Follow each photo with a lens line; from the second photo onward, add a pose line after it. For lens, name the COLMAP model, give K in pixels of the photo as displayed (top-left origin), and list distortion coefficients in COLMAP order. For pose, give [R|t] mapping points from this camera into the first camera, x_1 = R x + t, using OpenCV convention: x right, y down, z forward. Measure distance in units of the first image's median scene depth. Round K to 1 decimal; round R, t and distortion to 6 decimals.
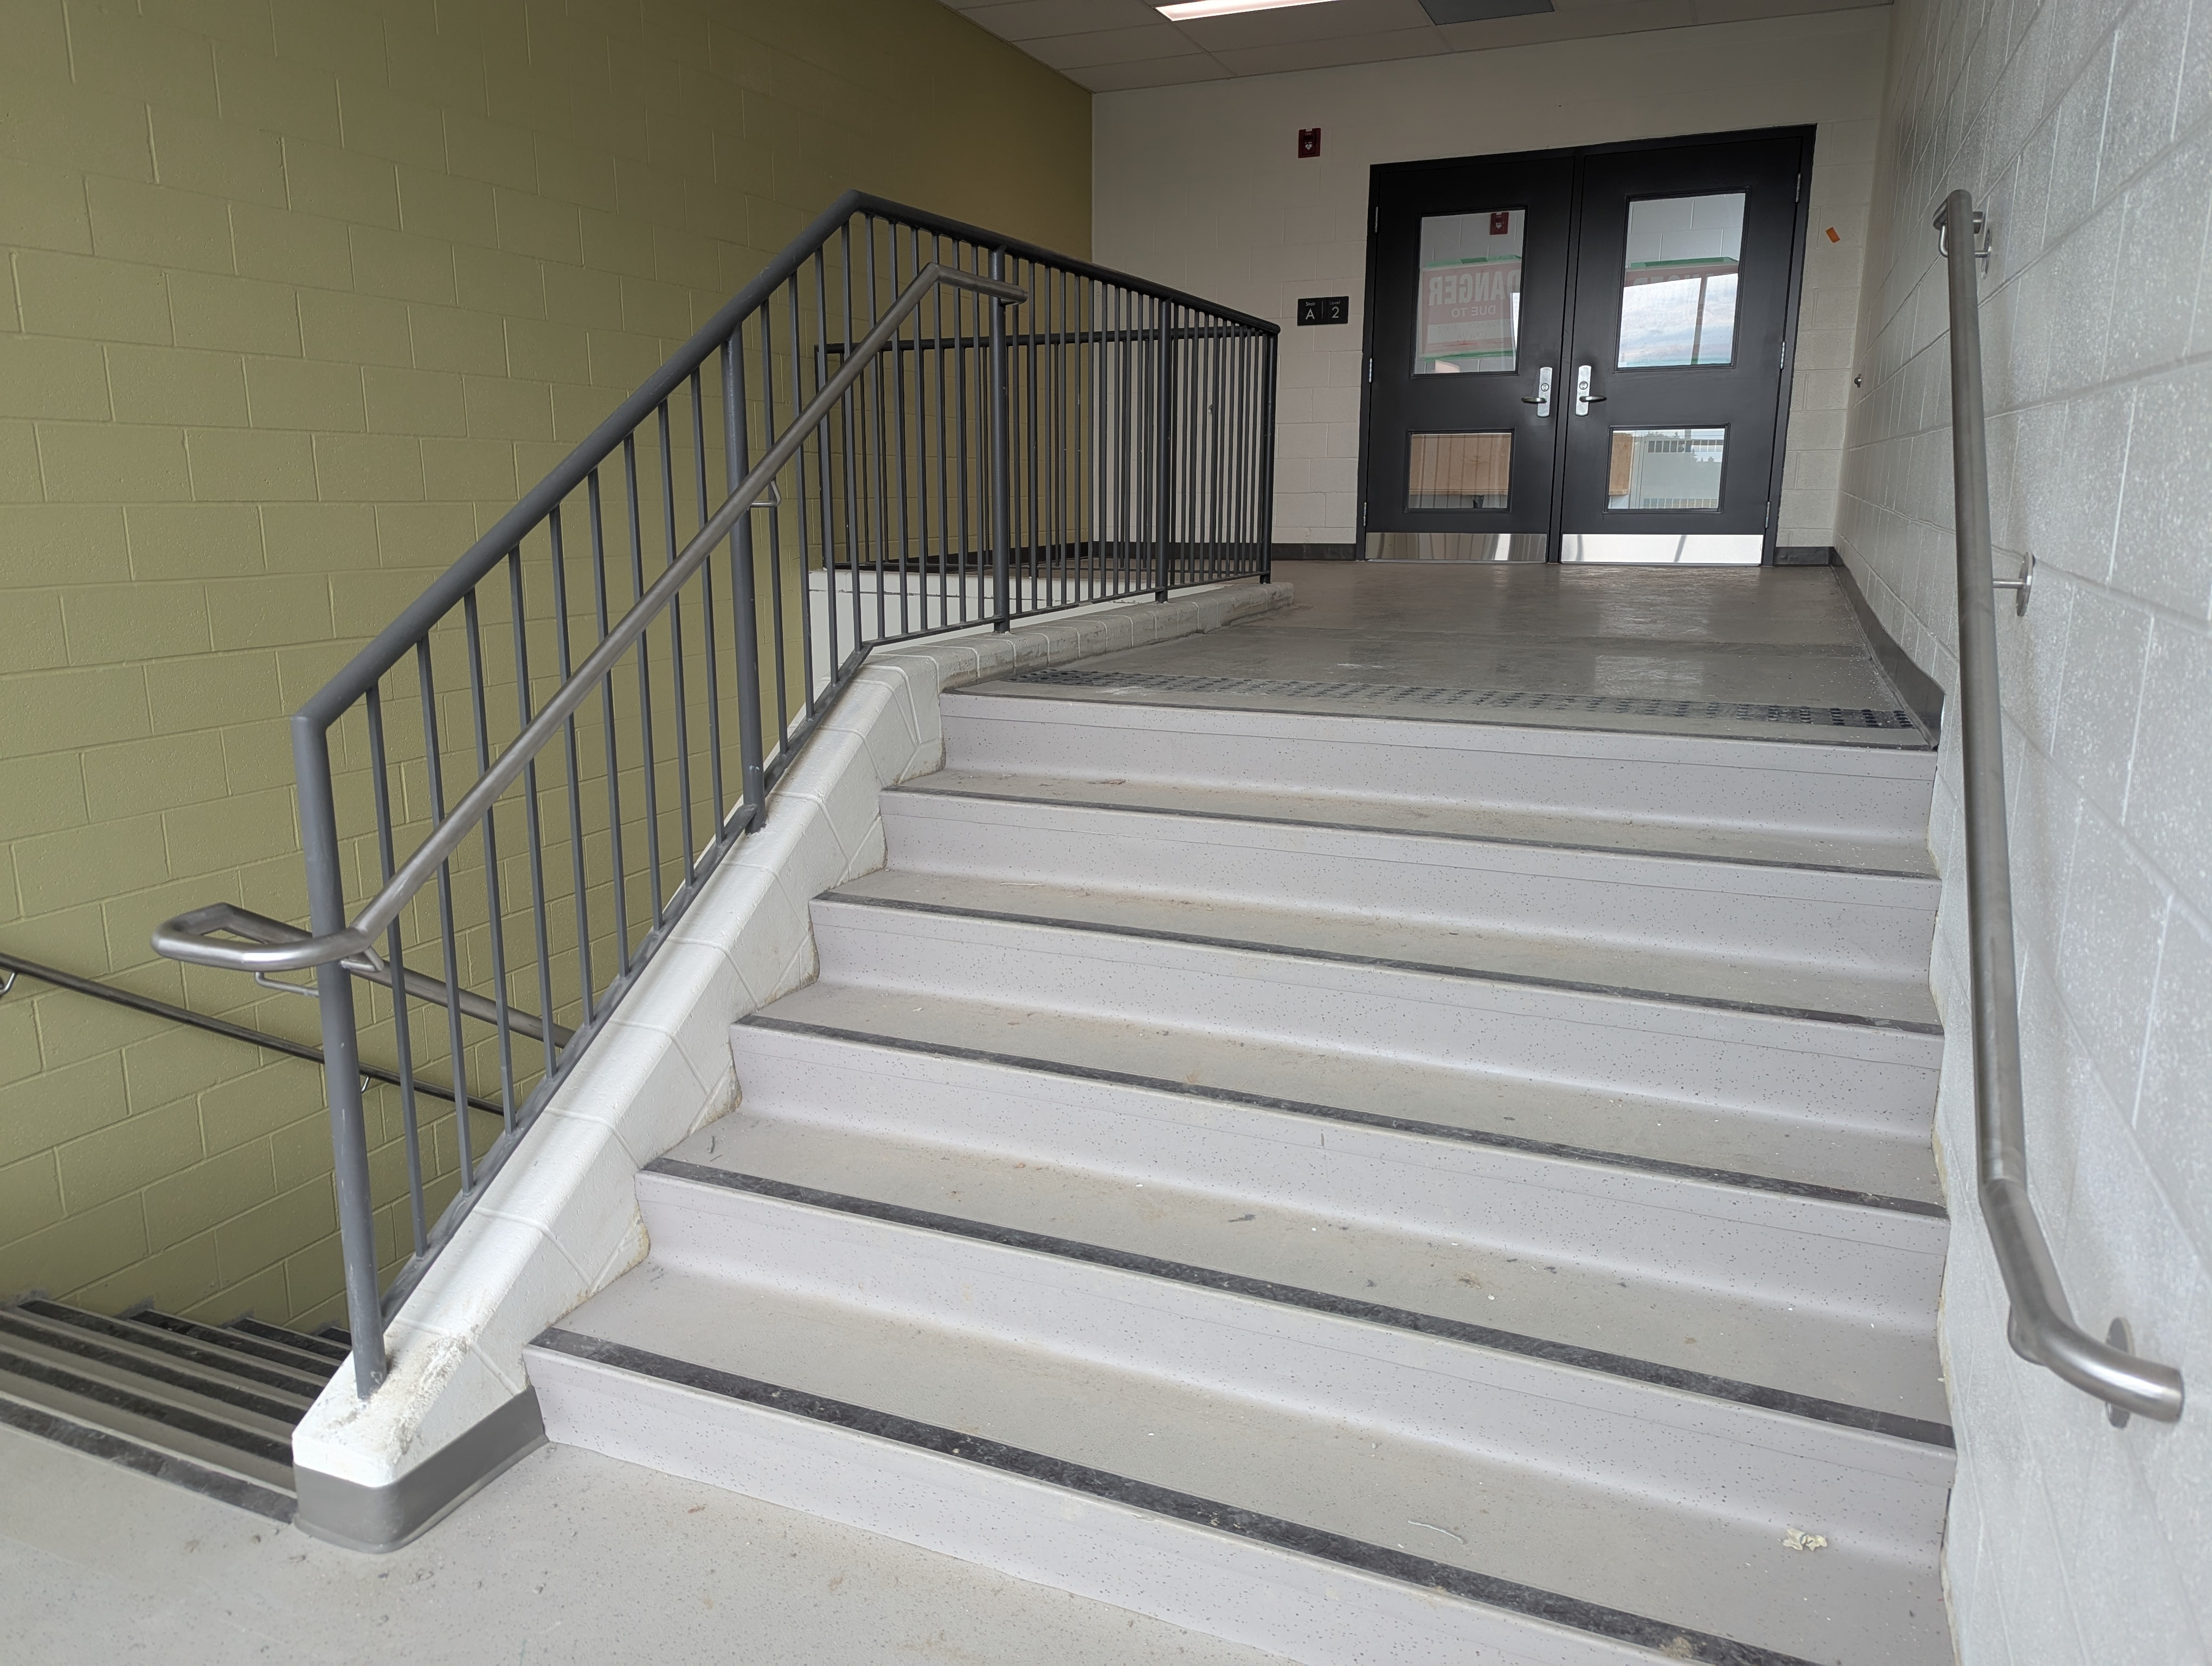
lens RADIAL K [[1556.1, 0, 1106.0], [0, 1556.1, 833.0], [0, 0, 1]] dist [0.028825, -0.001357]
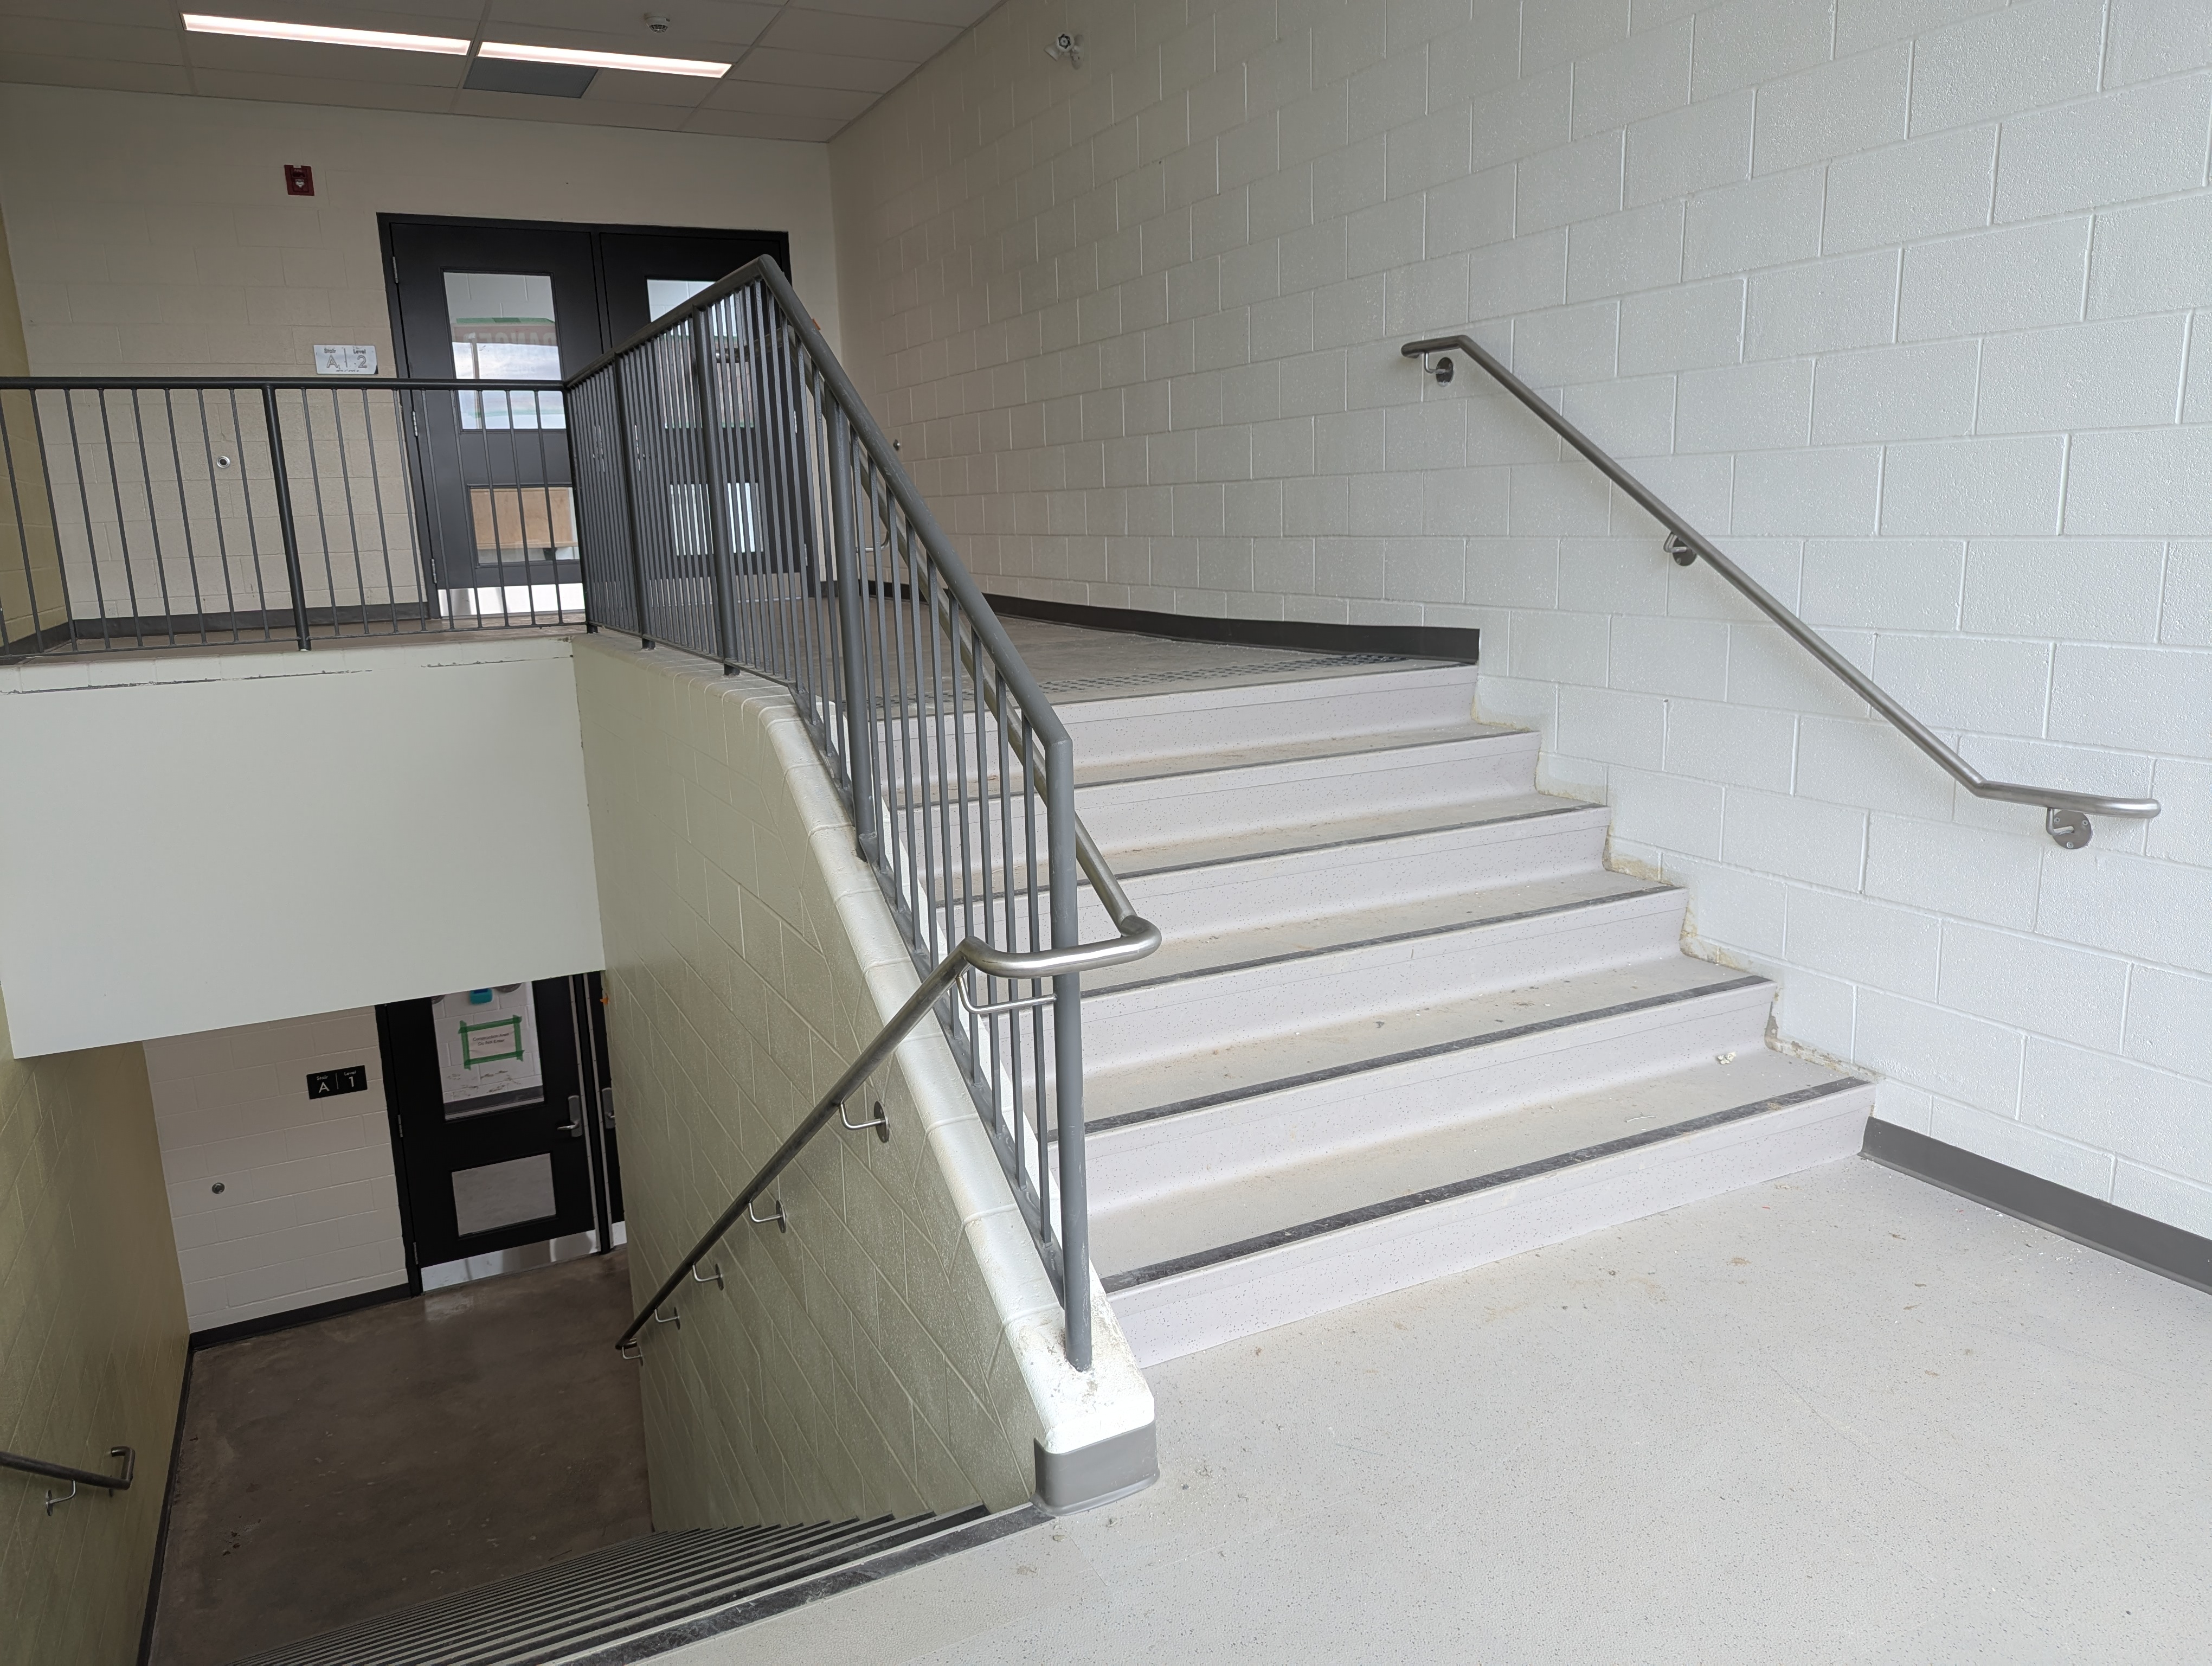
lens RADIAL K [[1556.1, 0, 1106.0], [0, 1556.1, 833.0], [0, 0, 1]] dist [0.028825, -0.001357]
pose [[0.649343, -0.176735, 0.739674, -1.038091], [0.201623, 0.977824, 0.056638, -0.052506], [-0.733281, 0.112358, 0.670578, 0.196551]]
